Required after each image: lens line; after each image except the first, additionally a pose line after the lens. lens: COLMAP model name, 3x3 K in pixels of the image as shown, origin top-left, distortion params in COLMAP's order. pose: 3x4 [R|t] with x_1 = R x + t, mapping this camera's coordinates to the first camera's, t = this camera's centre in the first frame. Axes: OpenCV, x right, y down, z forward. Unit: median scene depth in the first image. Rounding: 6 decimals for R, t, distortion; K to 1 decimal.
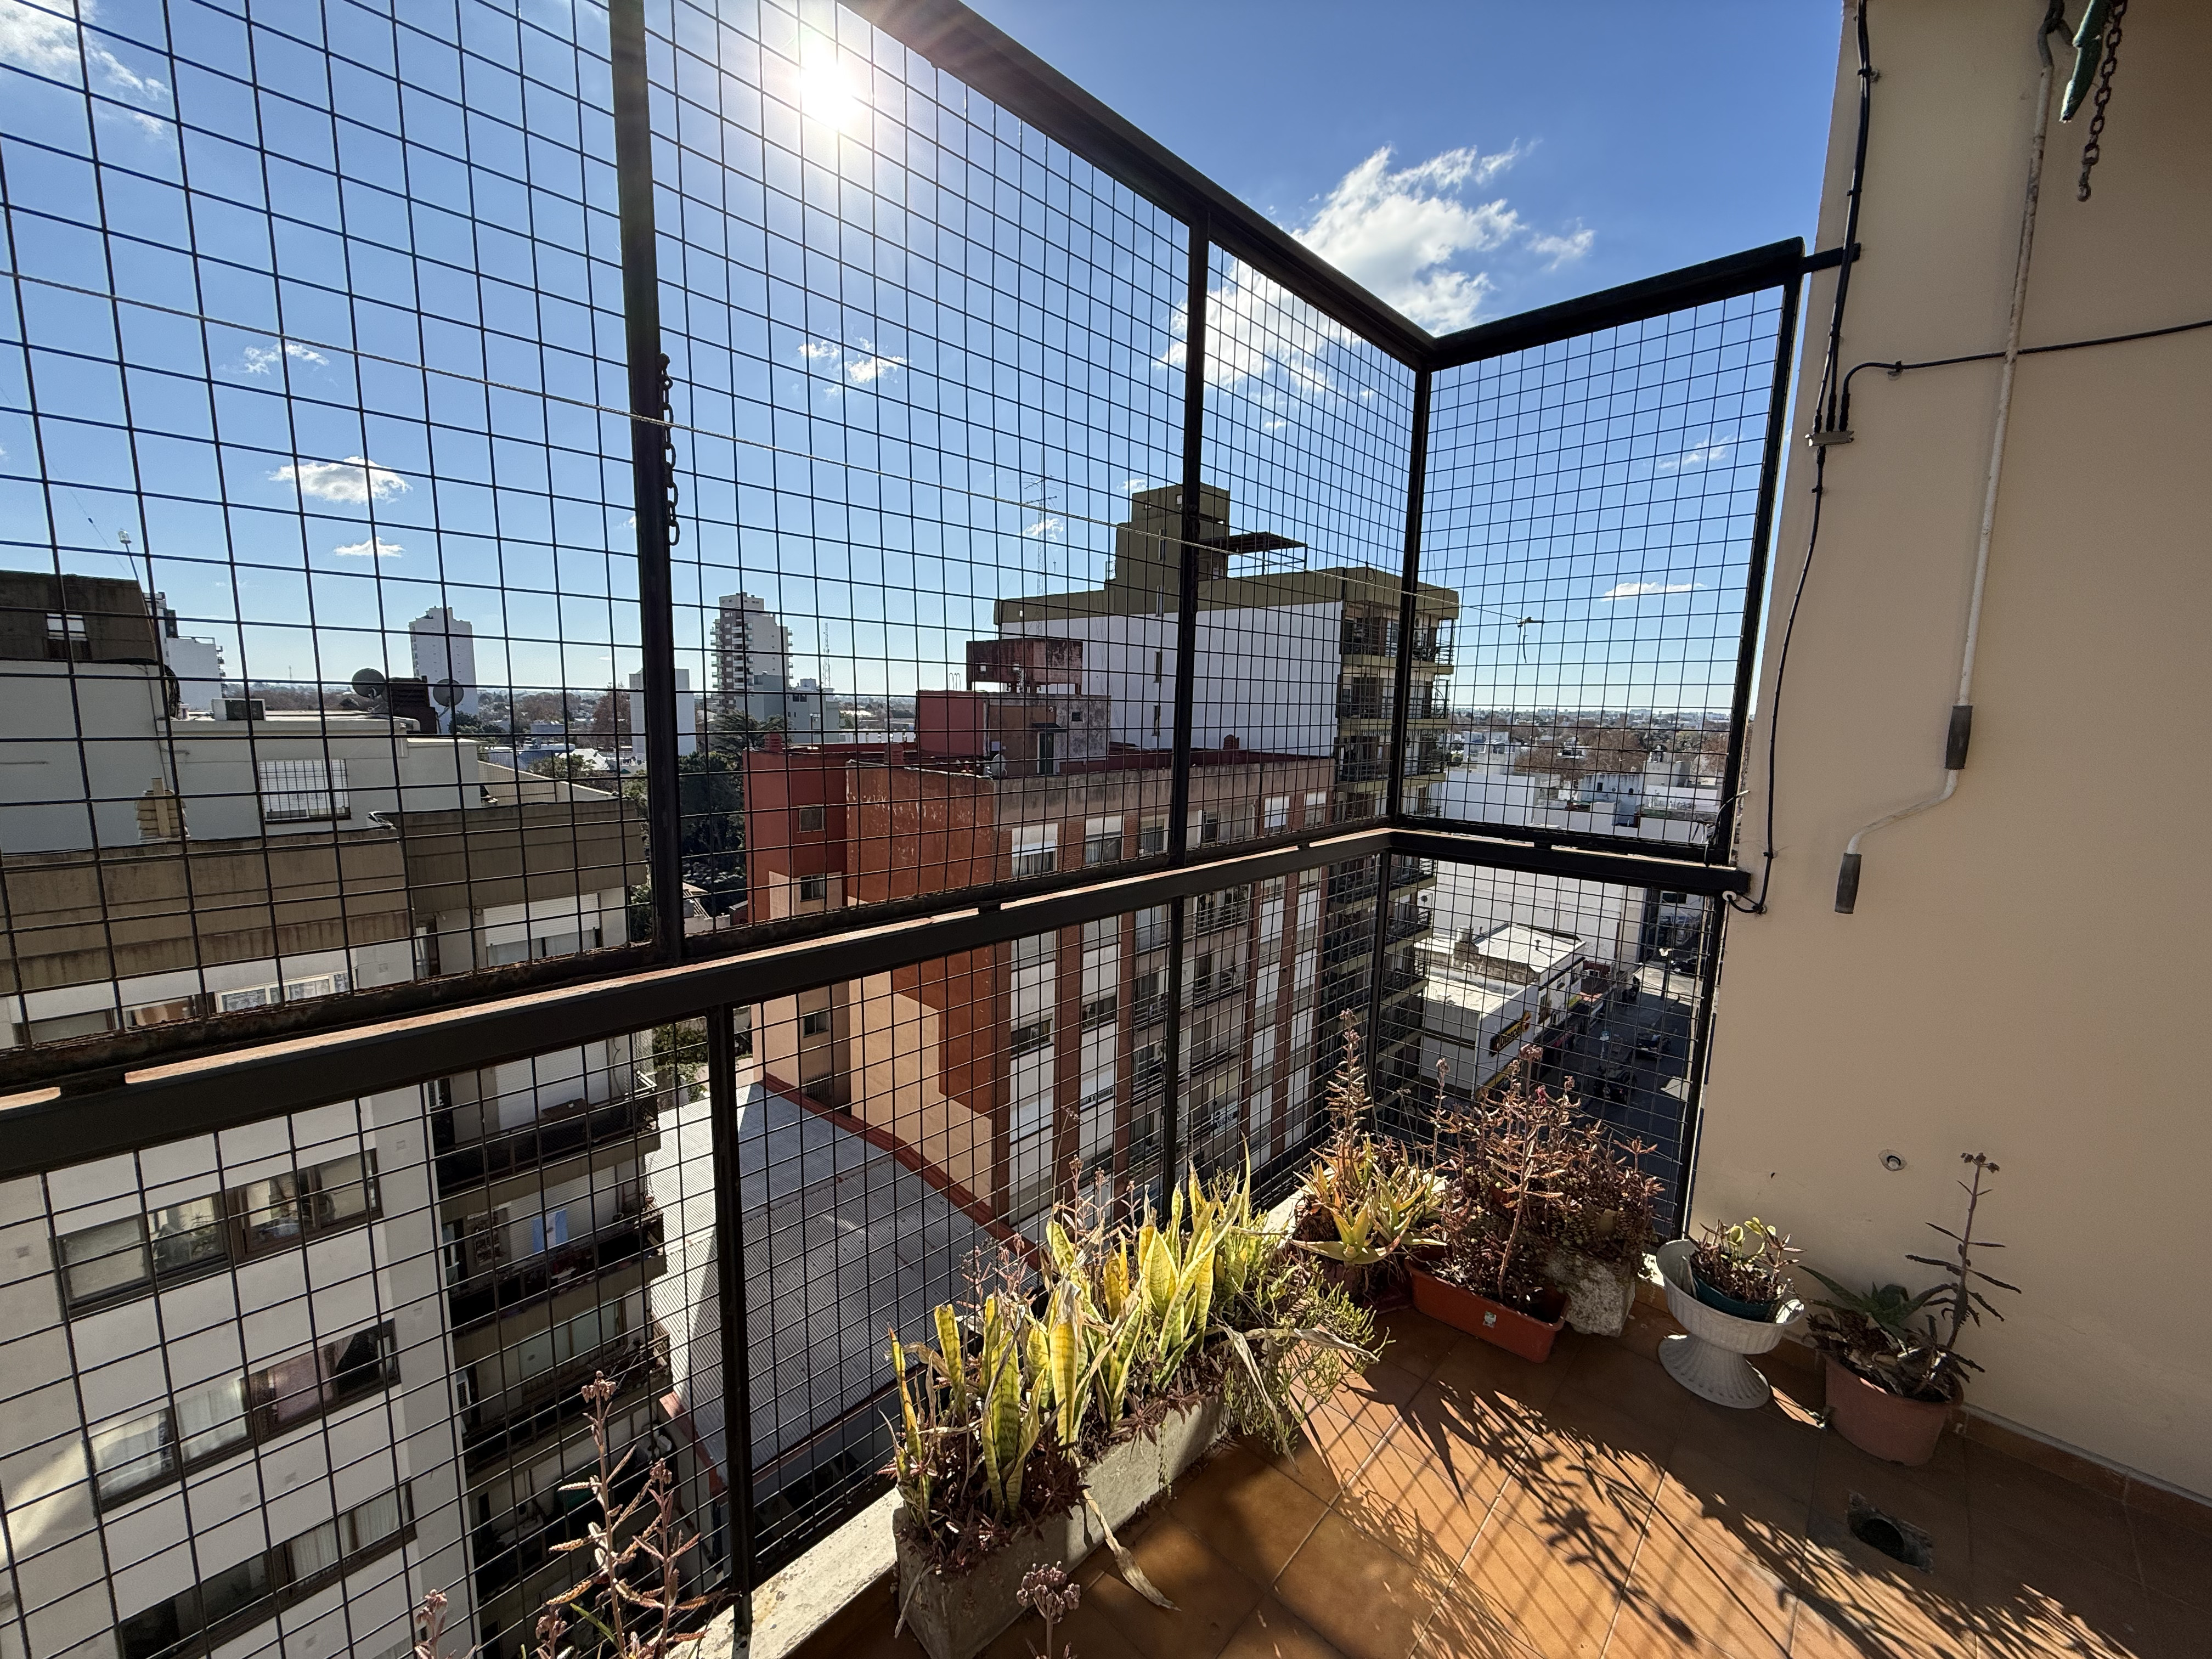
lens RADIAL K [[878.6, 0, 1096.8], [0, 878.6, 825.5], [0, 0, 1]] dist [-0.000474, 0.000319]
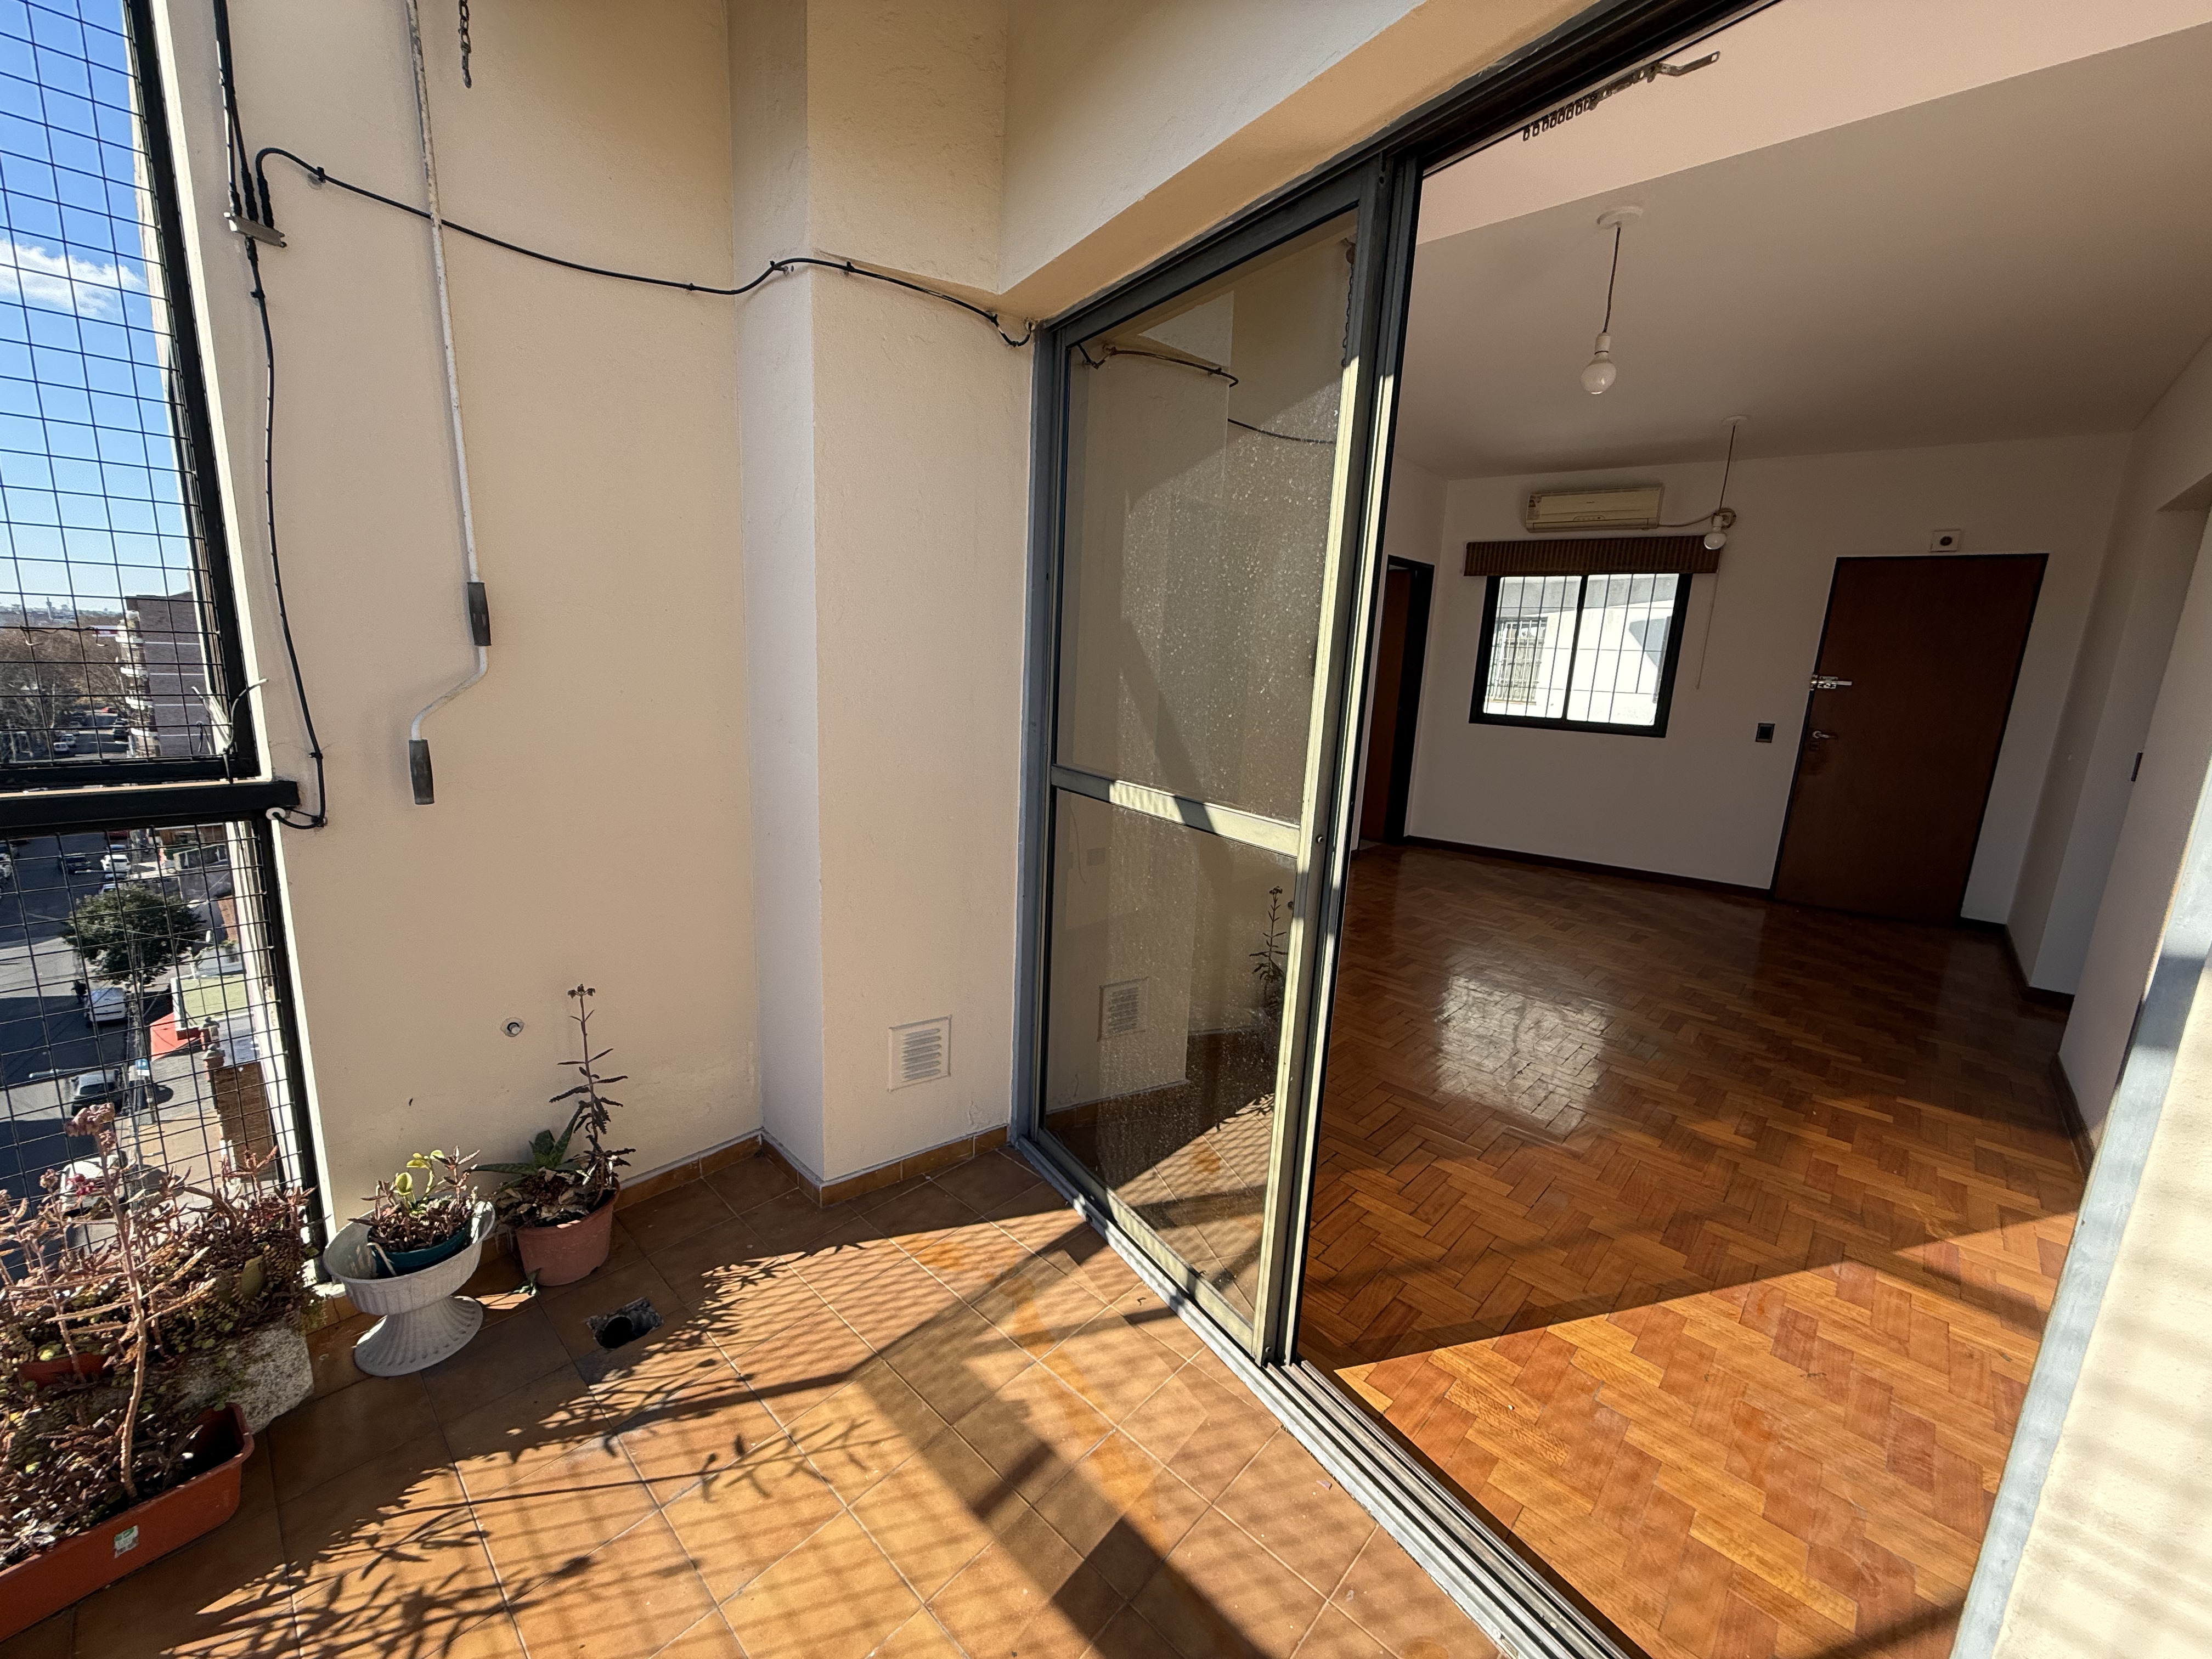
lens RADIAL K [[878.6, 0, 1097.6], [0, 878.6, 829.3], [0, 0, 1]] dist [-0.000474, 0.000319]
pose [[-0.001694, -0.216199, 0.976348, -0.009952], [0.096714, 0.971737, 0.215346, -0.000994], [-0.995311, 0.094792, 0.019264, 0.038269]]
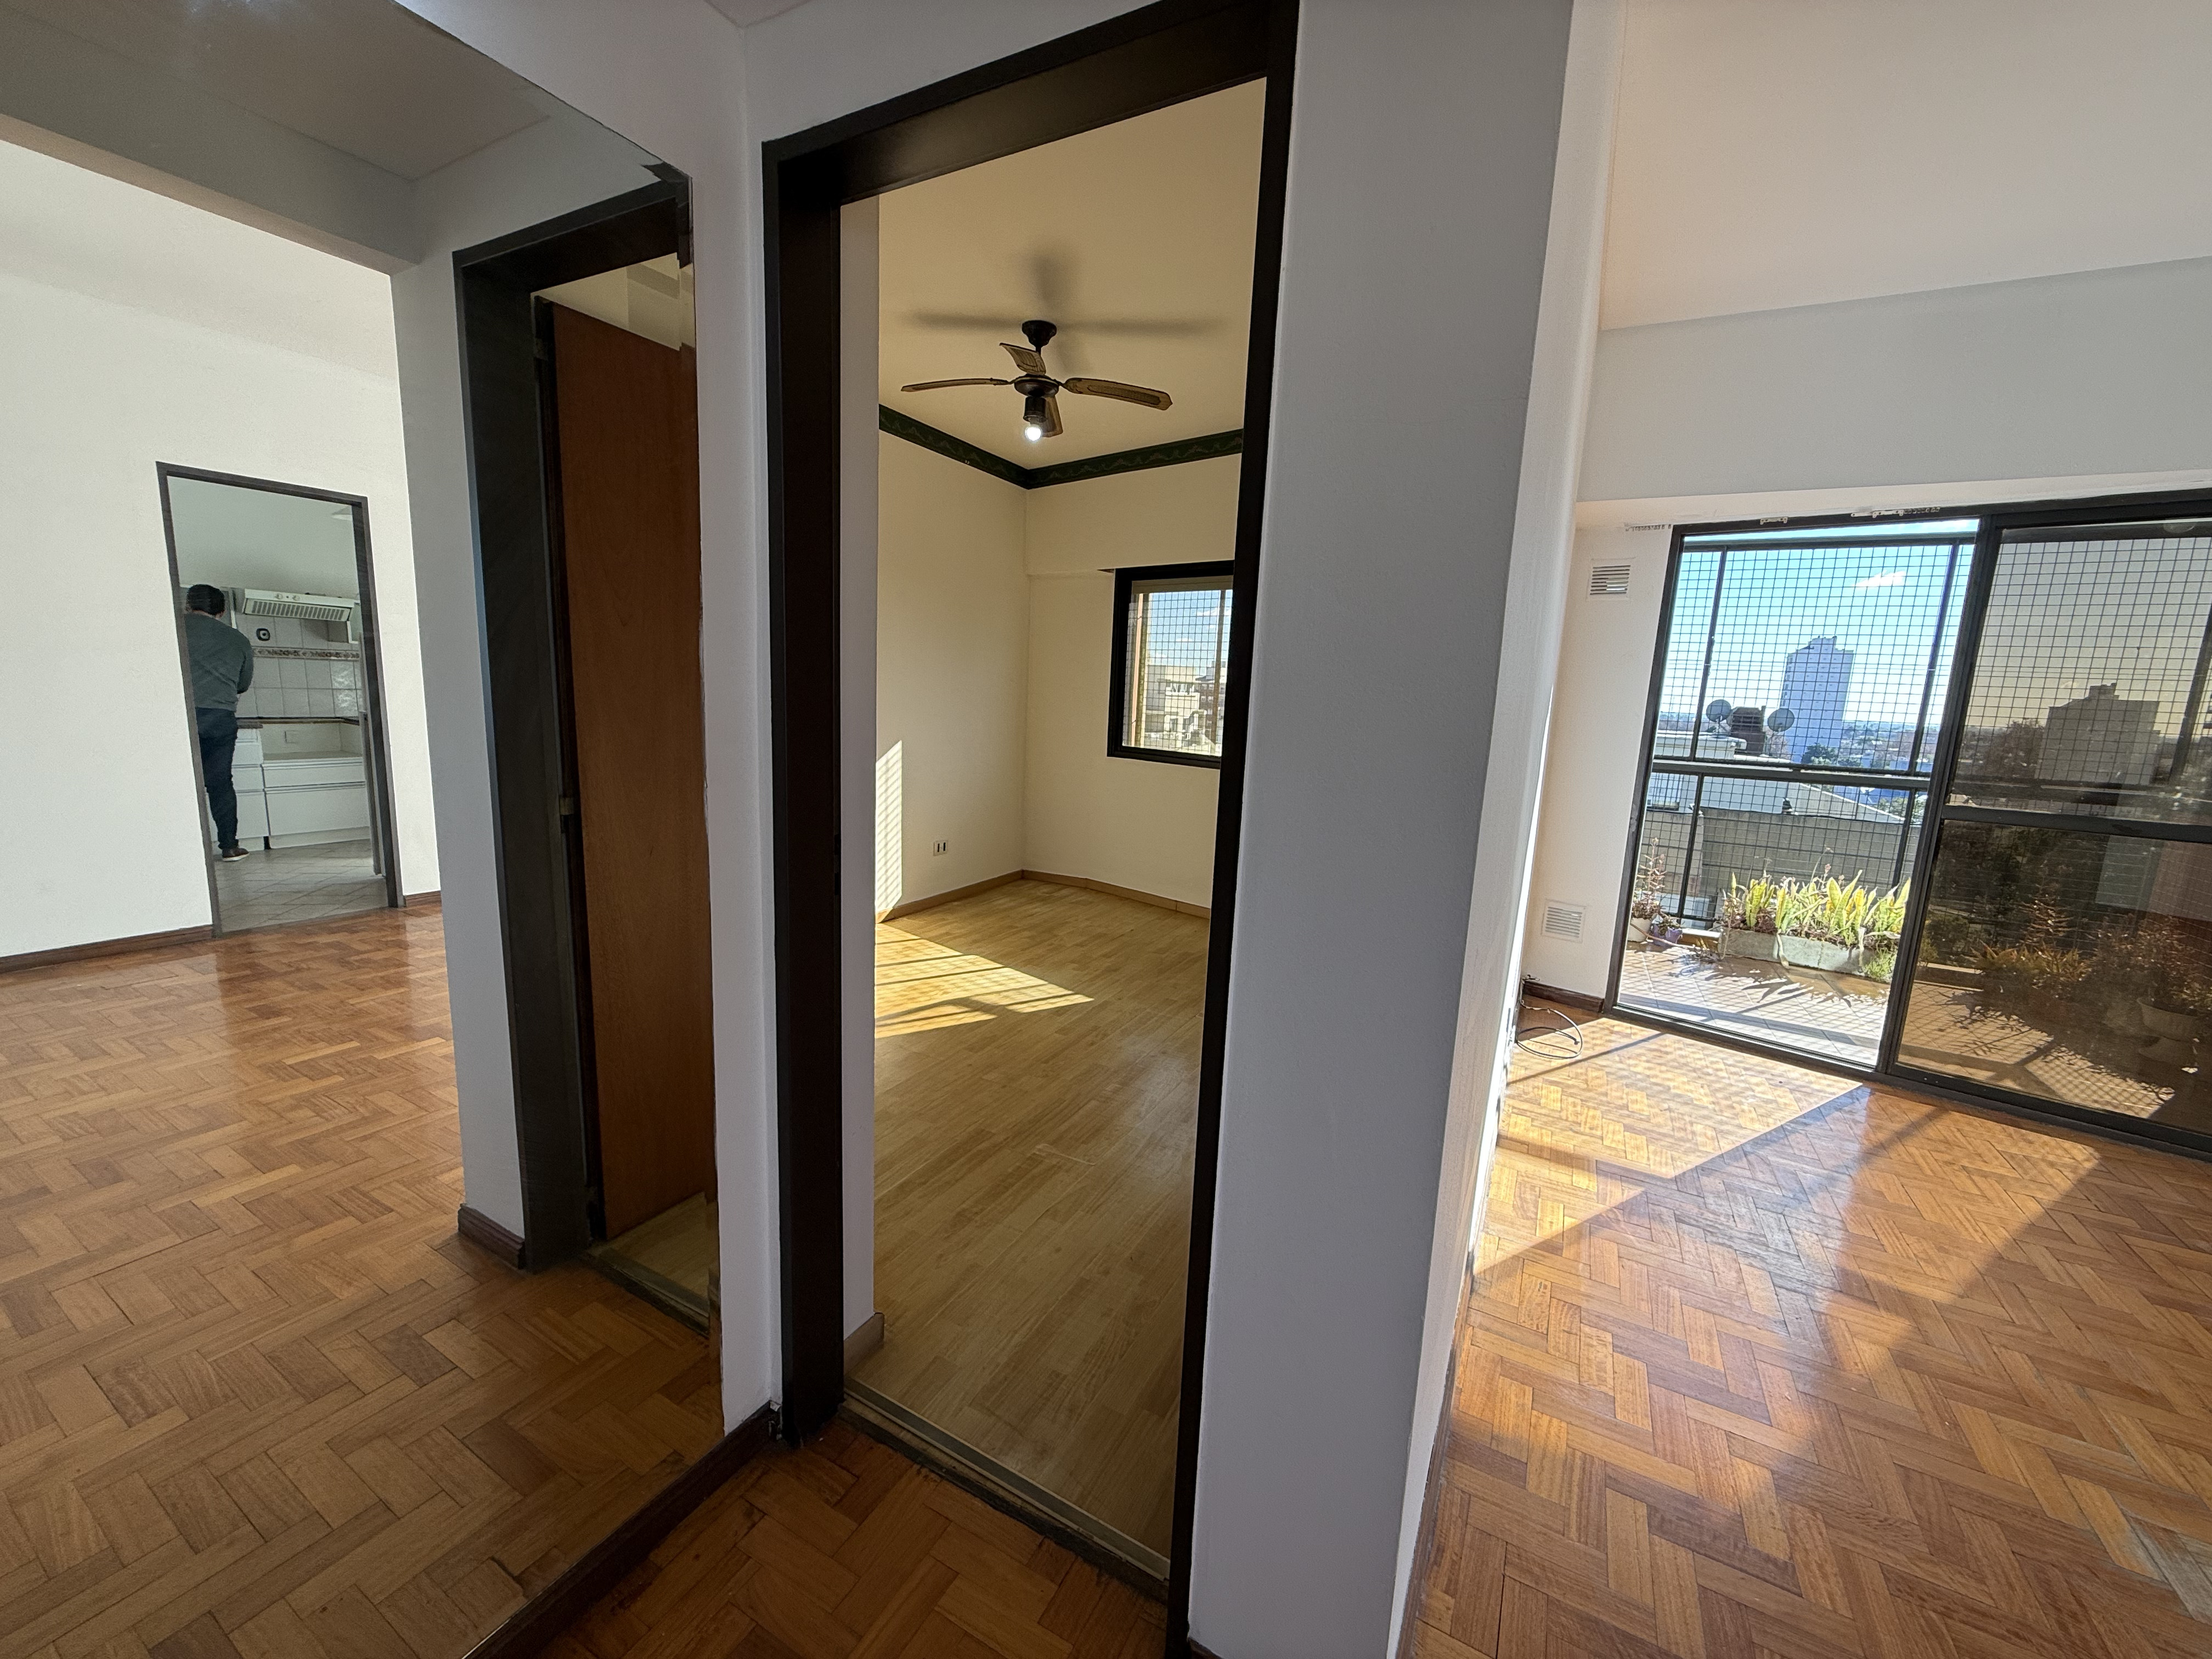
lens RADIAL K [[878.6, 0, 1098.1], [0, 878.6, 823.8], [0, 0, 1]] dist [-0.000474, 0.000319]
pose [[0.257048, 0.139085, -0.956338, 0.293660], [-0.173373, 0.980171, 0.095951, 0.052204], [0.950720, 0.141139, 0.276065, -0.296732]]
